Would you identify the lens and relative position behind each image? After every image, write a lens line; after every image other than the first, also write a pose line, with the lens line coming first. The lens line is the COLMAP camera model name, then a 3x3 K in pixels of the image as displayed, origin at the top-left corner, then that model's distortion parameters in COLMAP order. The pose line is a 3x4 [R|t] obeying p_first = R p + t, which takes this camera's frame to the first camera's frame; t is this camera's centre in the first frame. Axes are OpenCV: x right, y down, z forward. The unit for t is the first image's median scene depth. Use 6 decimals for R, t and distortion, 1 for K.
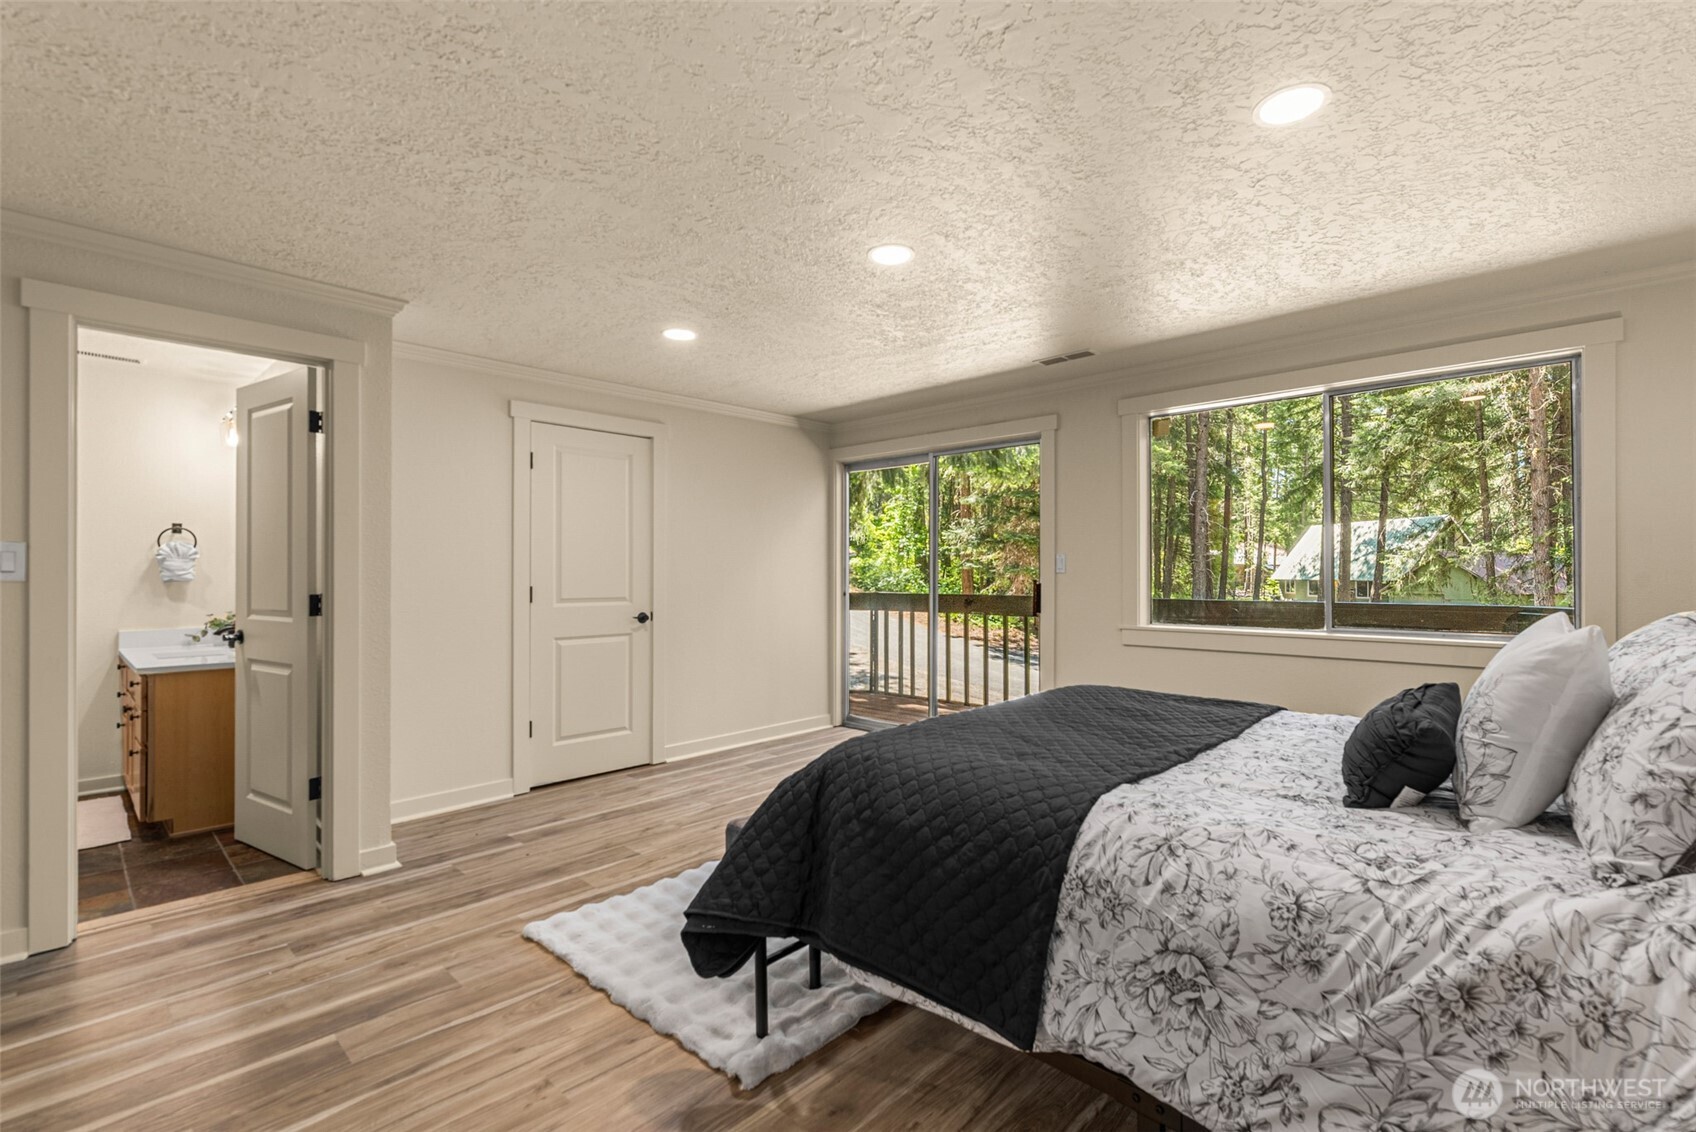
lens RADIAL K [[754.1, 0, 861.0], [0, 754.1, 567.5], [0, 0, 1]] dist [0.003663, -0.000559]
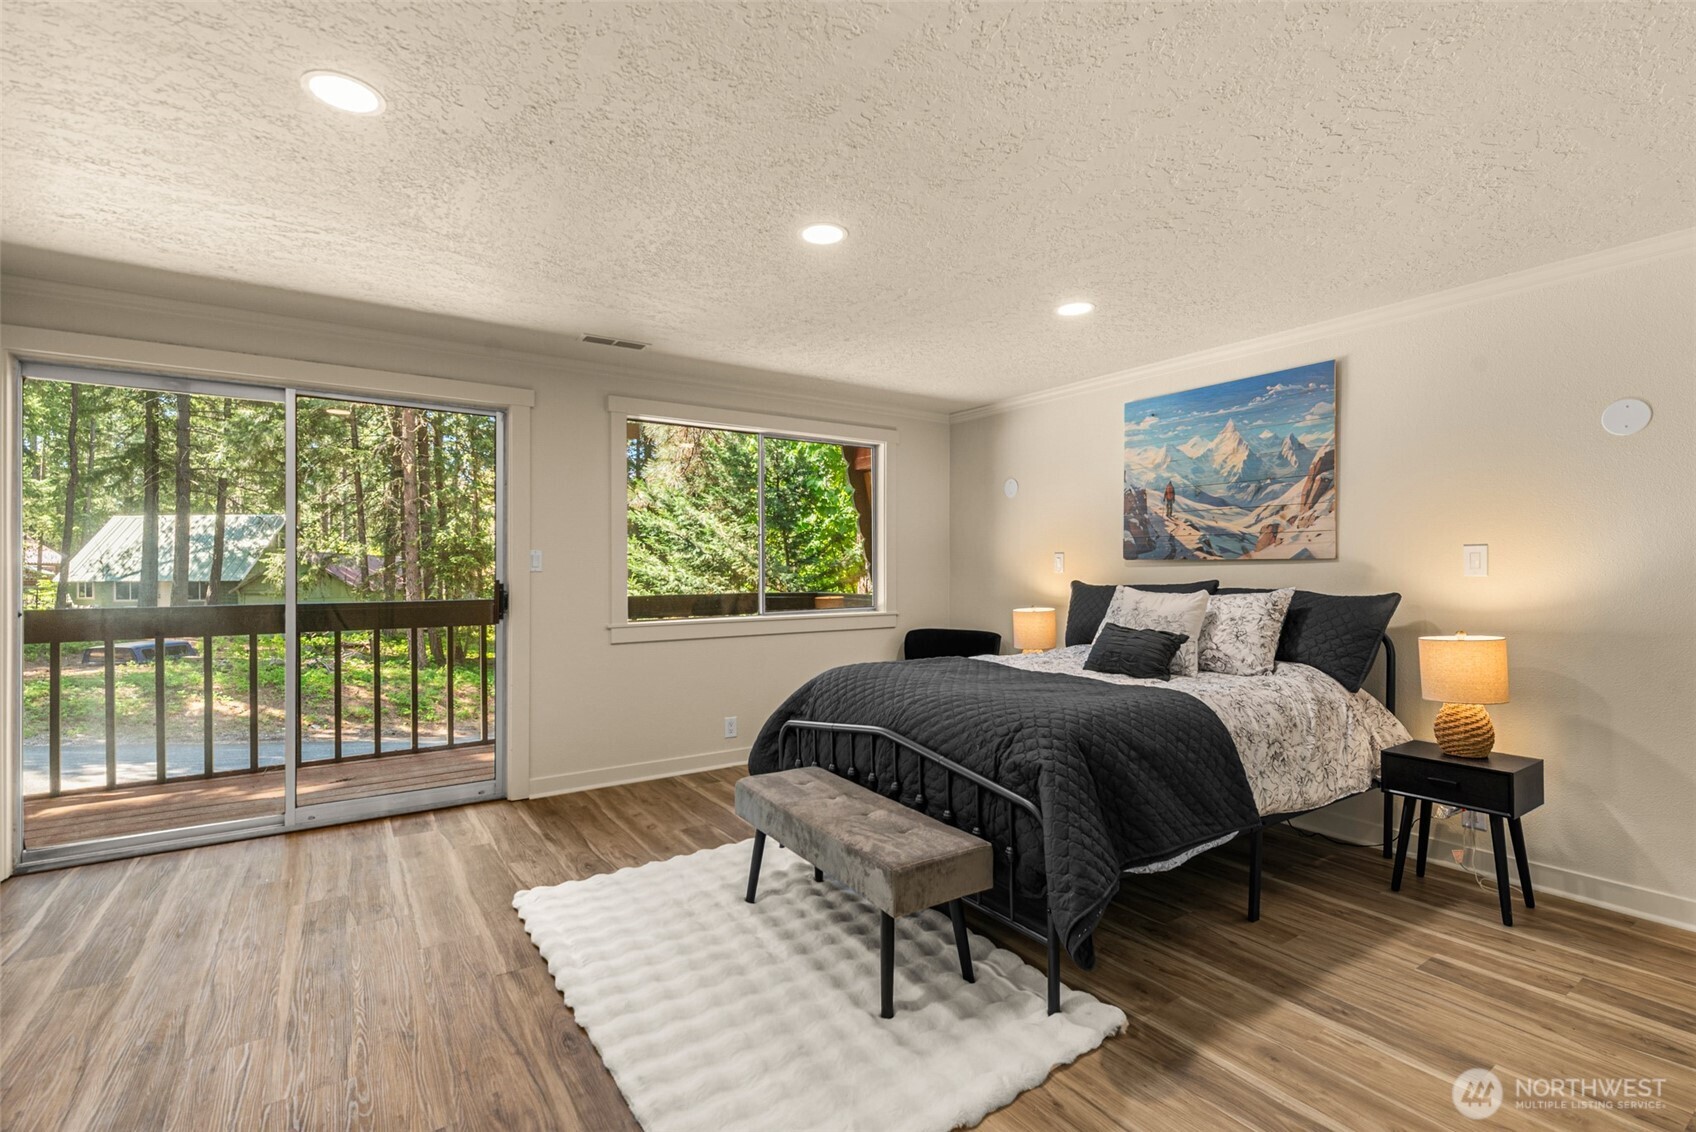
lens RADIAL K [[754.1, 0, 861.0], [0, 754.1, 567.5], [0, 0, 1]] dist [0.003663, -0.000559]
pose [[0.224251, 0.003530, 0.974525, -0.588213], [-0.004462, 0.999987, -0.002596, 0.003982], [-0.974521, -0.003766, 0.224263, 0.499372]]
